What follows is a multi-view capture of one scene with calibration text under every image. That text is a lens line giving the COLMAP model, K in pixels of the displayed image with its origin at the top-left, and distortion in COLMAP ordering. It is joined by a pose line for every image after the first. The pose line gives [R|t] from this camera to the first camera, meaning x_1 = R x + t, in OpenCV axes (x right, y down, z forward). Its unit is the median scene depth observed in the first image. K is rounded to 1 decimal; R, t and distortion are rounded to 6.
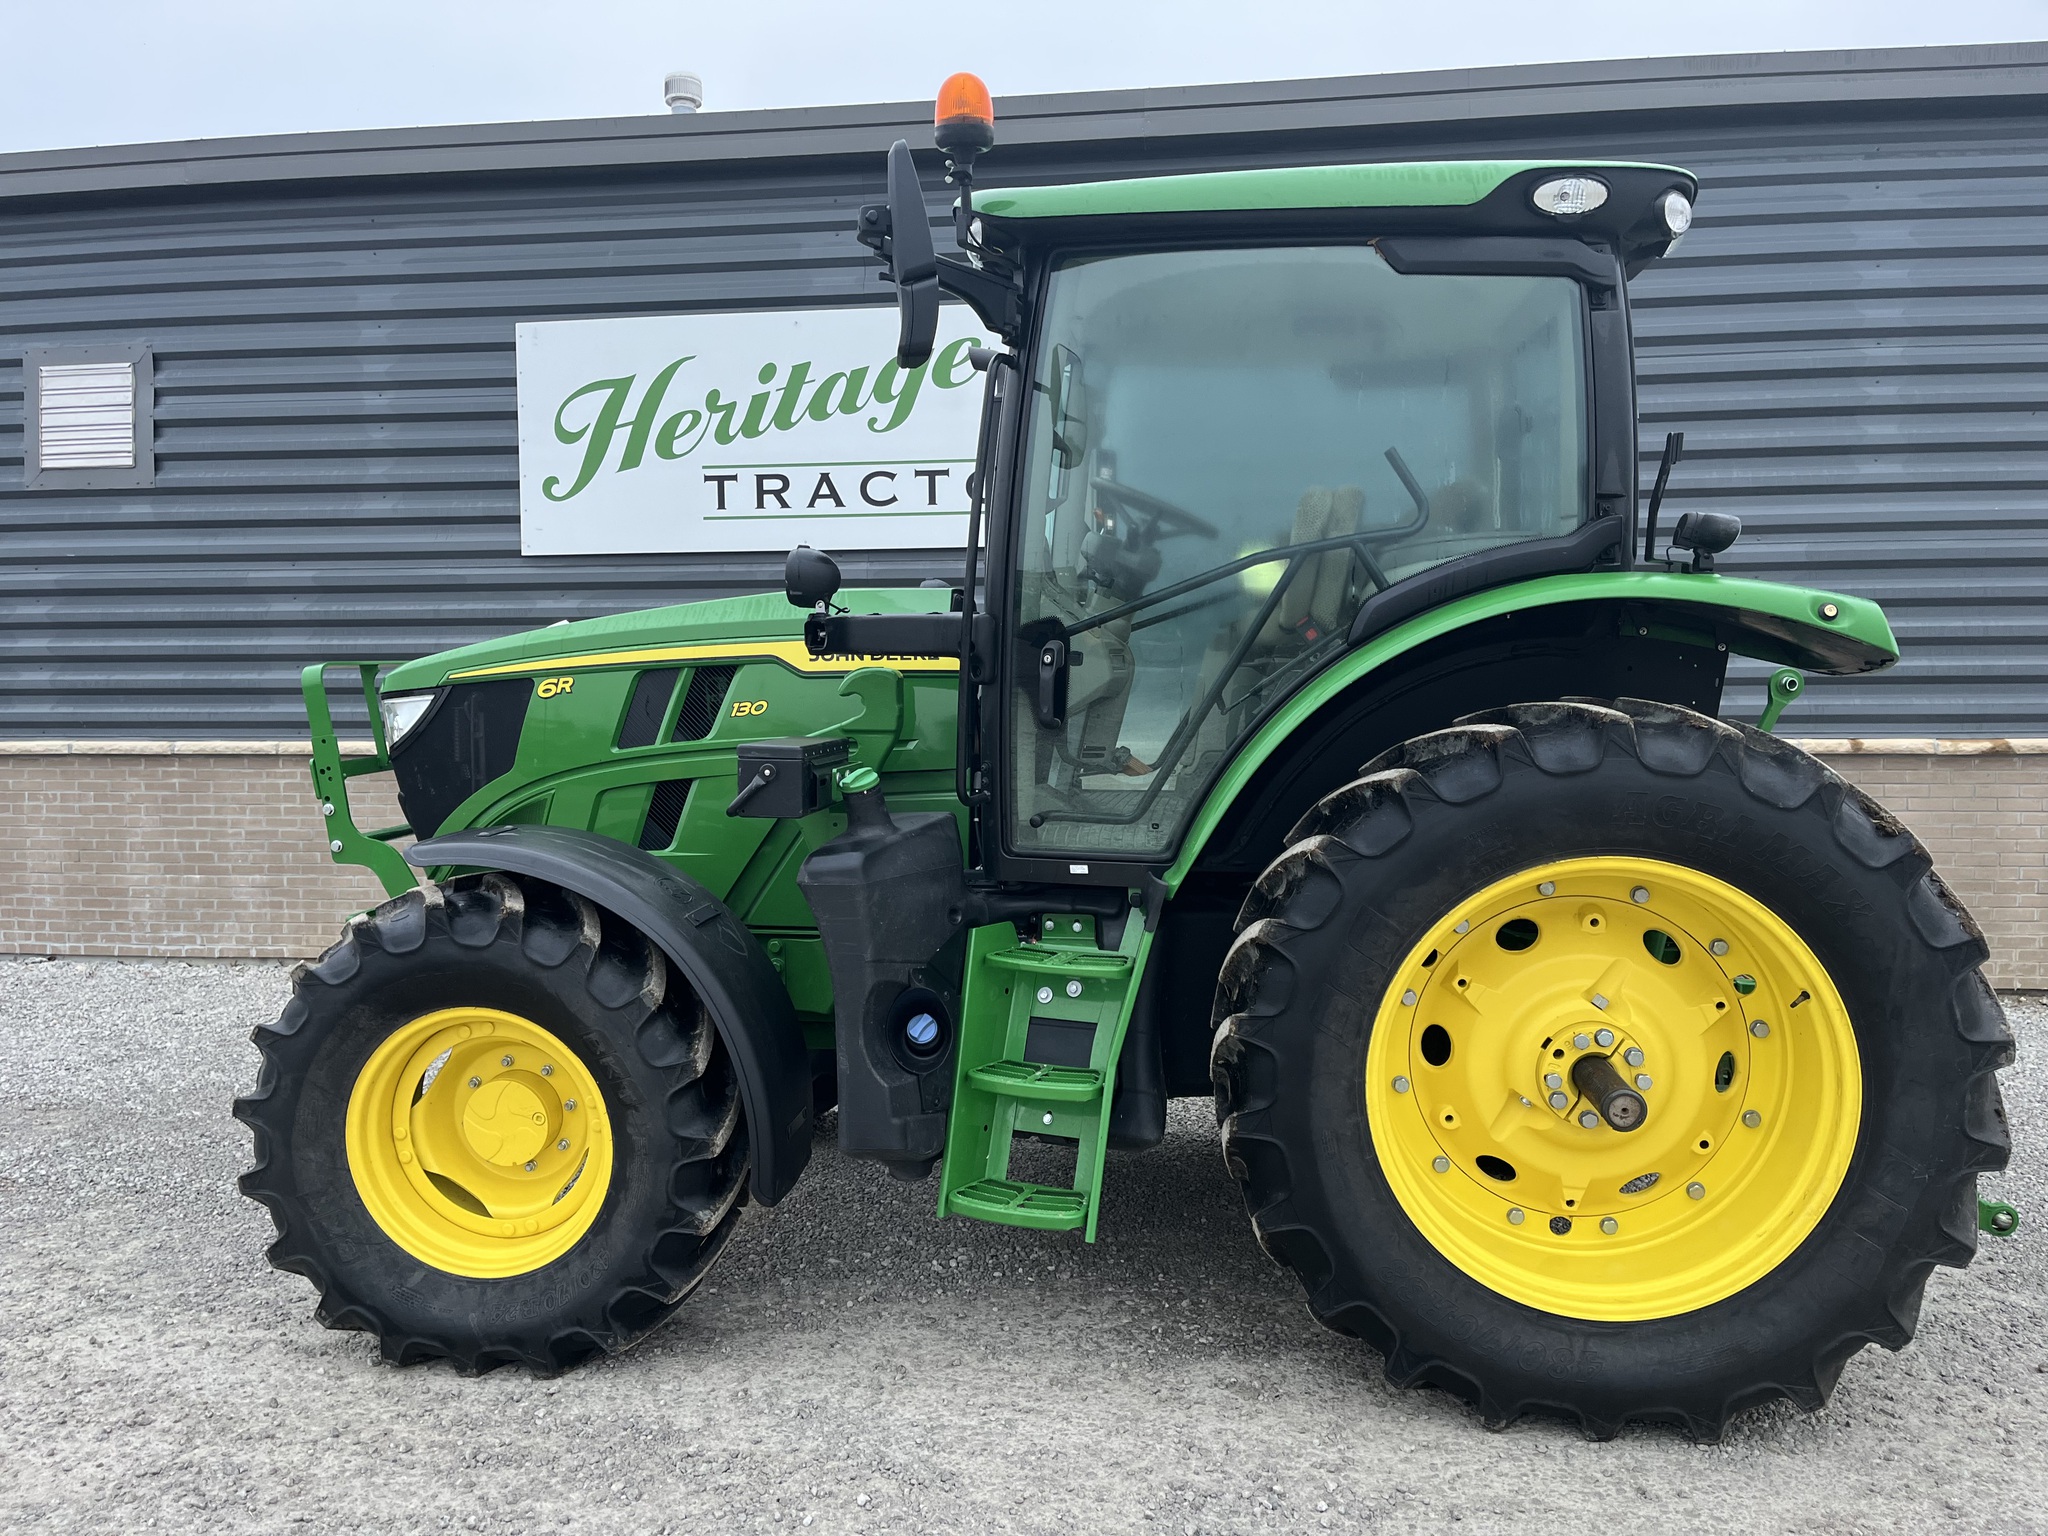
lens RADIAL K [[1544.8, 0, 1025.4], [0, 1544.8, 774.4], [0, 0, 1]] dist [0.065739, -0.078410]
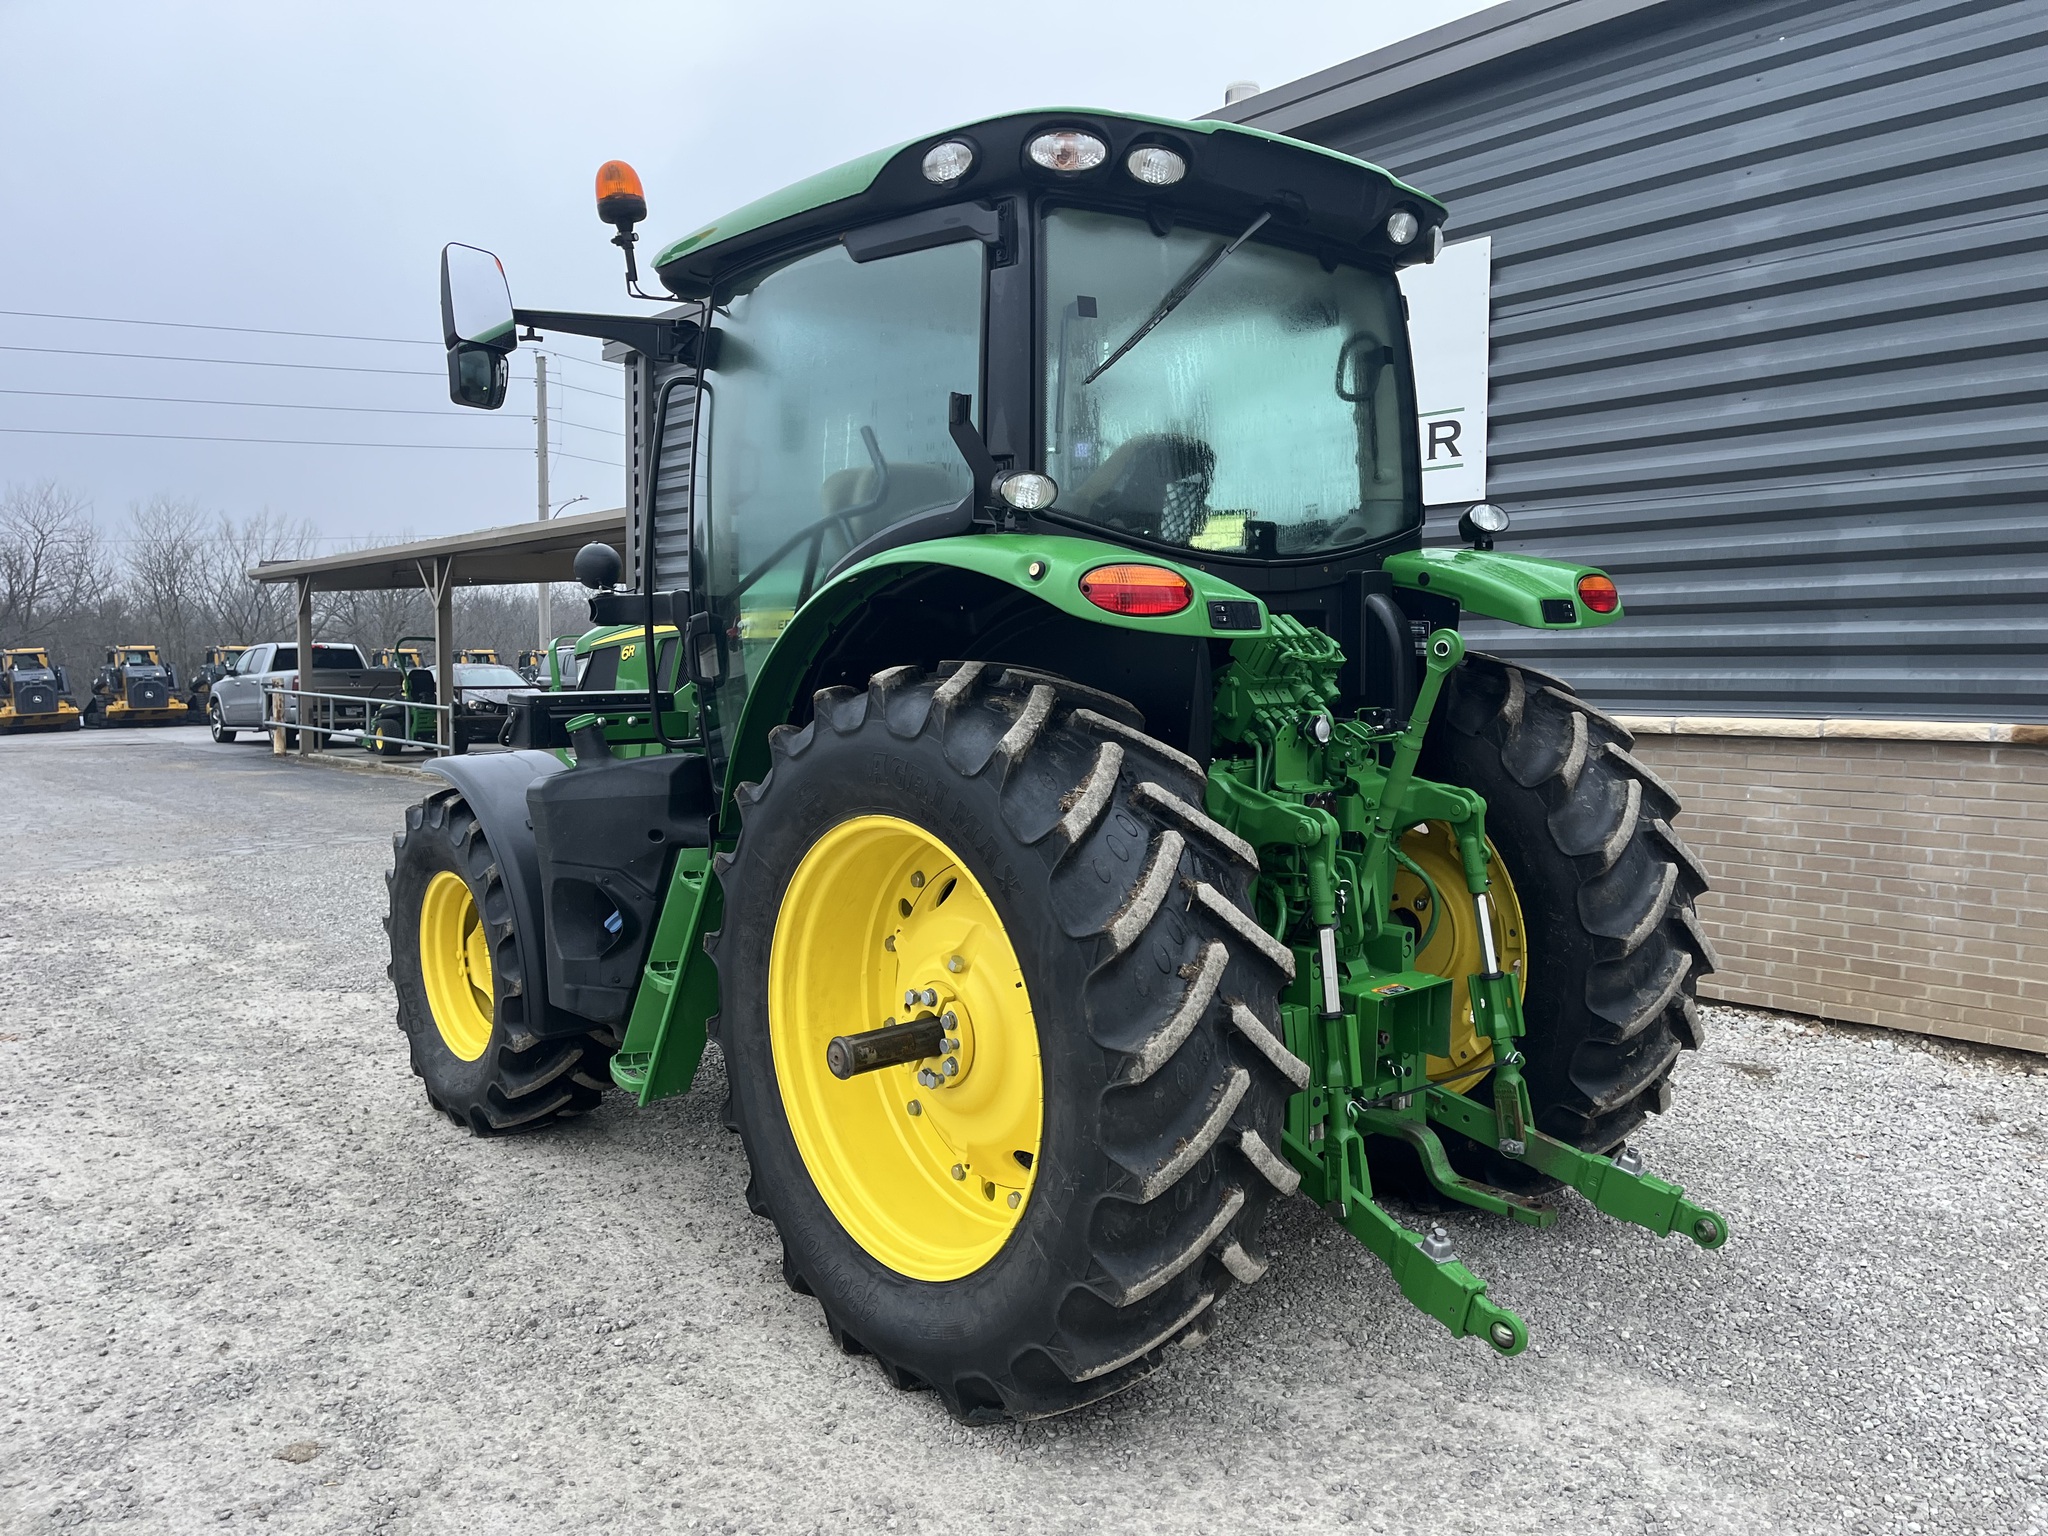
lens RADIAL K [[1535.0, 0, 1047.7], [0, 1535.0, 762.4], [0, 0, 1]] dist [0.080750, -0.113499]
pose [[0.747905, 0.045314, -0.662257, 1.008489], [-0.037686, 0.998957, 0.025793, -0.010760], [0.662735, 0.005667, 0.748833, 0.281882]]
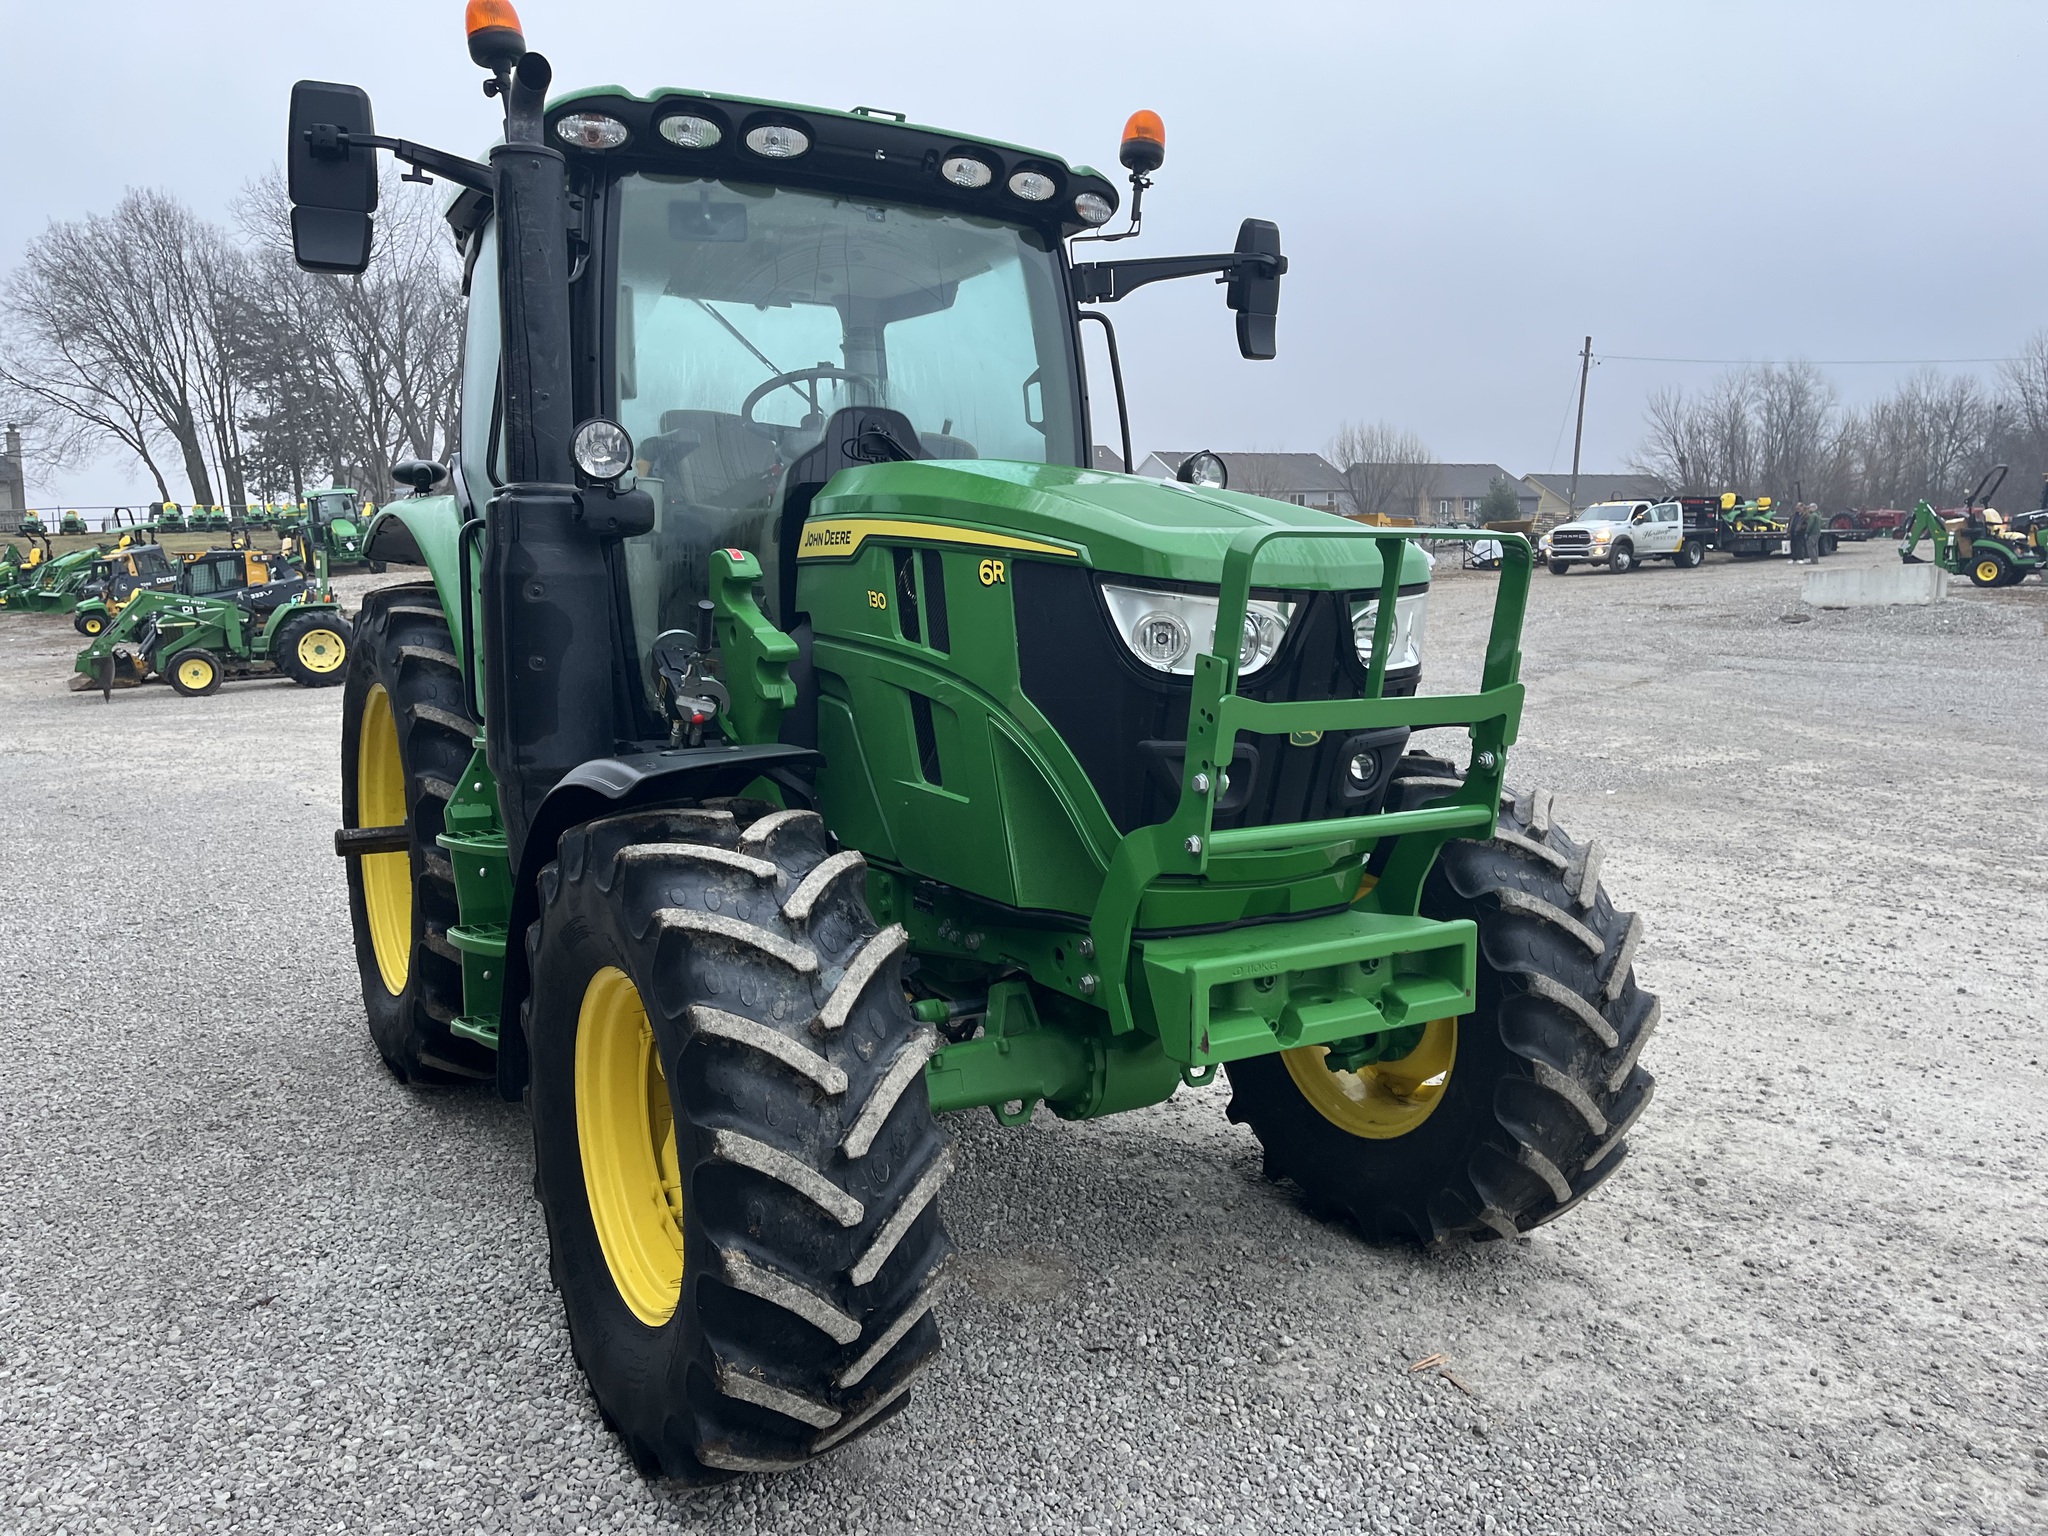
lens RADIAL K [[1536.9, 0, 1018.3], [0, 1536.9, 735.0], [0, 0, 1]] dist [0.080609, -0.110669]
pose [[-0.620585, -0.072506, 0.780779, -0.996346], [0.066070, 0.987340, 0.144203, -0.112759], [-0.781350, 0.141077, -0.607938, 1.864980]]
